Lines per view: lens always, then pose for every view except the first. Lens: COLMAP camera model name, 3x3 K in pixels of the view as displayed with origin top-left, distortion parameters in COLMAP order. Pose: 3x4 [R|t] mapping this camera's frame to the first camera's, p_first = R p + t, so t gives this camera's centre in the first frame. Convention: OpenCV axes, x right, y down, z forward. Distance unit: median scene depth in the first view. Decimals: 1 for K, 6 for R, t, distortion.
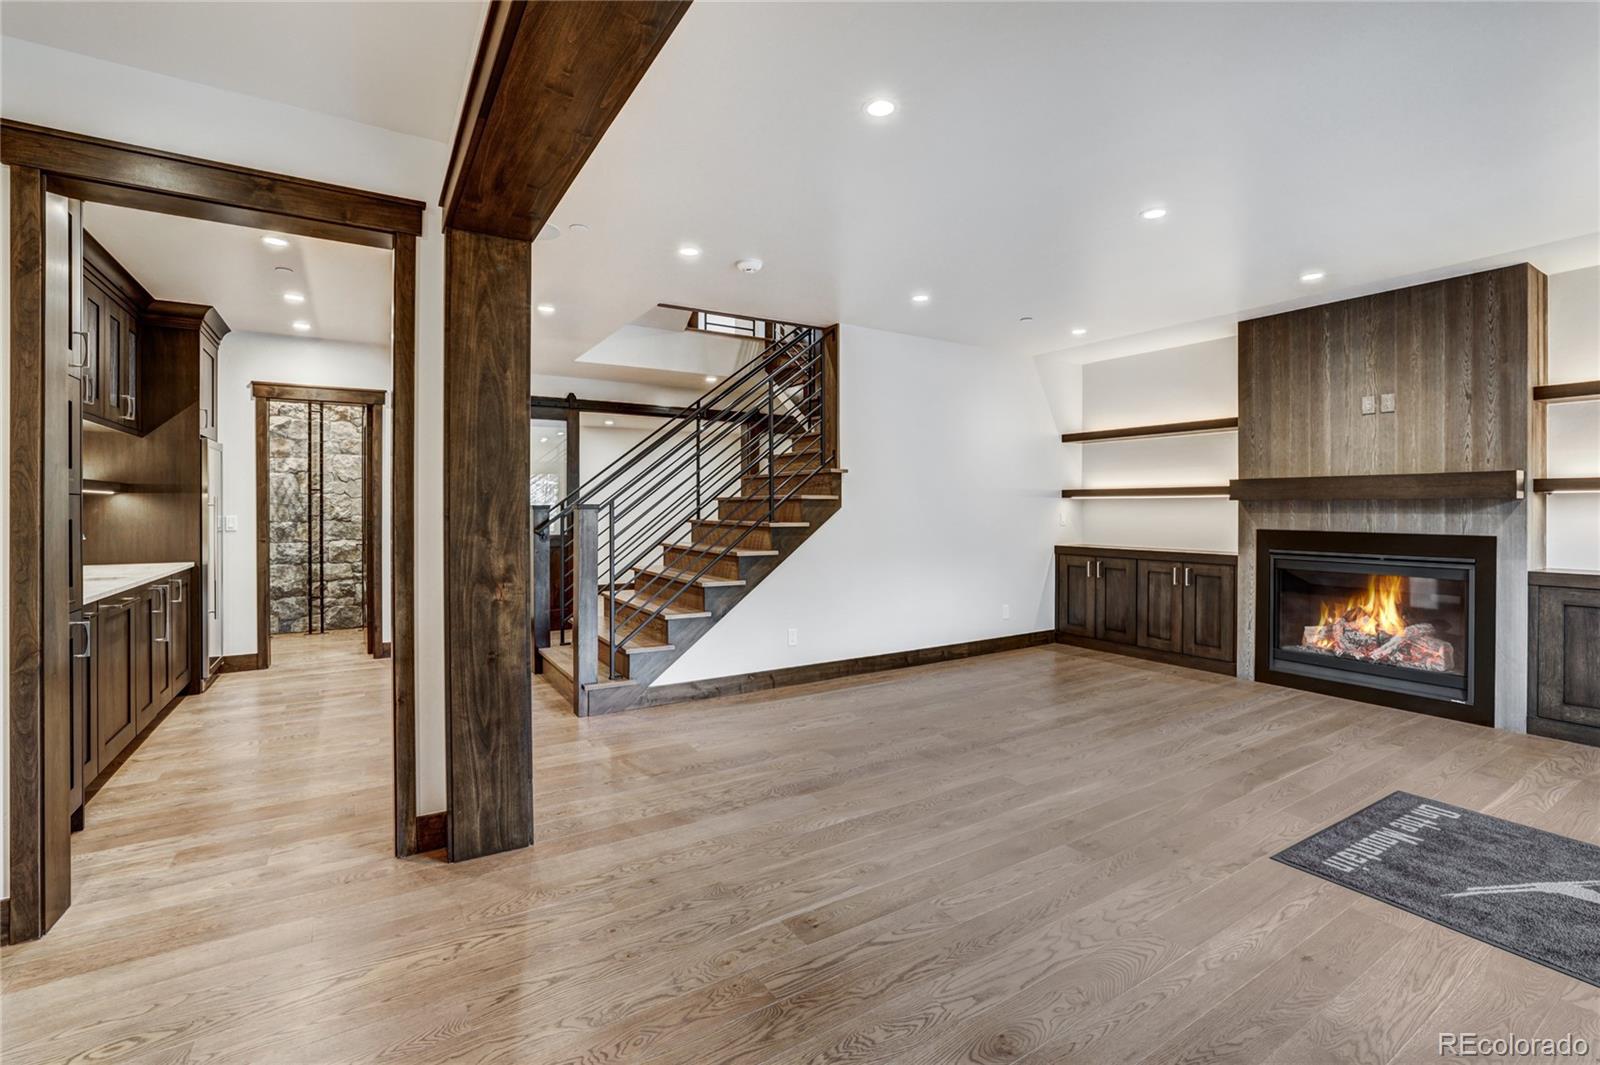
lens RADIAL K [[694.9, 0, 775.3], [0, 694.9, 508.1], [0, 0, 1]] dist [-0.008873, 0.000649]
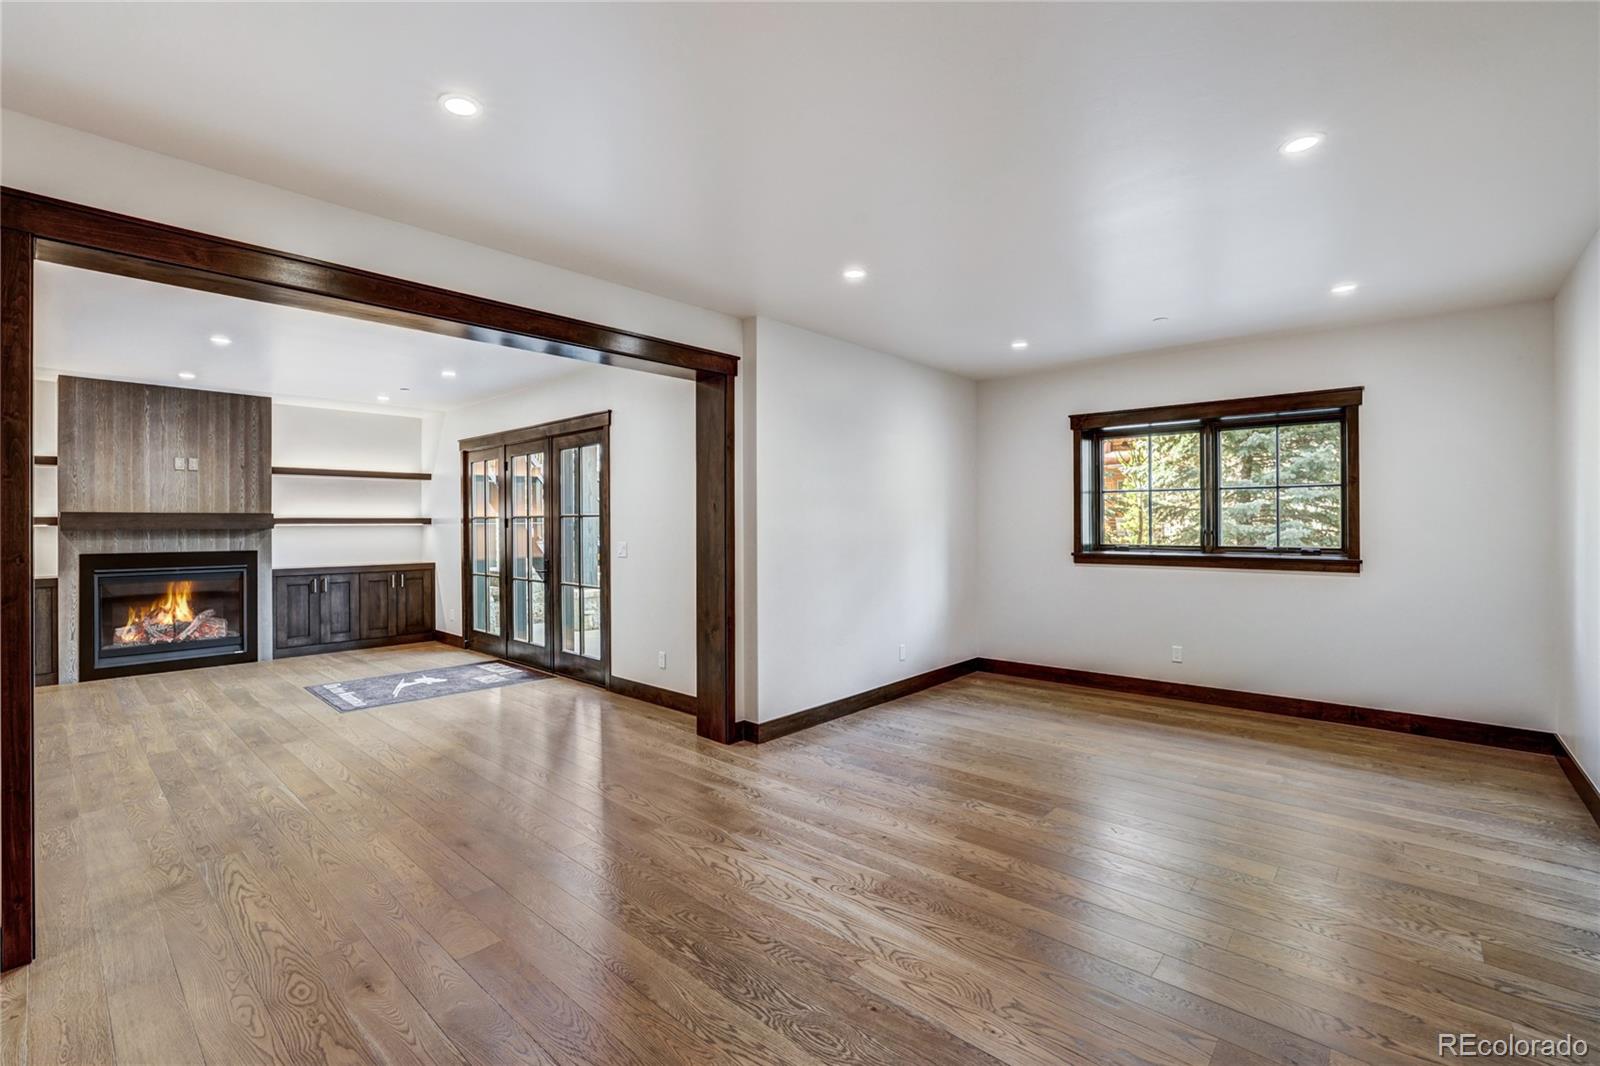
lens RADIAL K [[694.9, 0, 799.3], [0, 694.9, 528.5], [0, 0, 1]] dist [-0.008873, 0.000649]
pose [[-0.302020, -0.000720, 0.953301, -0.930810], [0.008129, 0.999961, 0.003331, -0.008596], [-0.953267, 0.008755, -0.302002, 0.206242]]
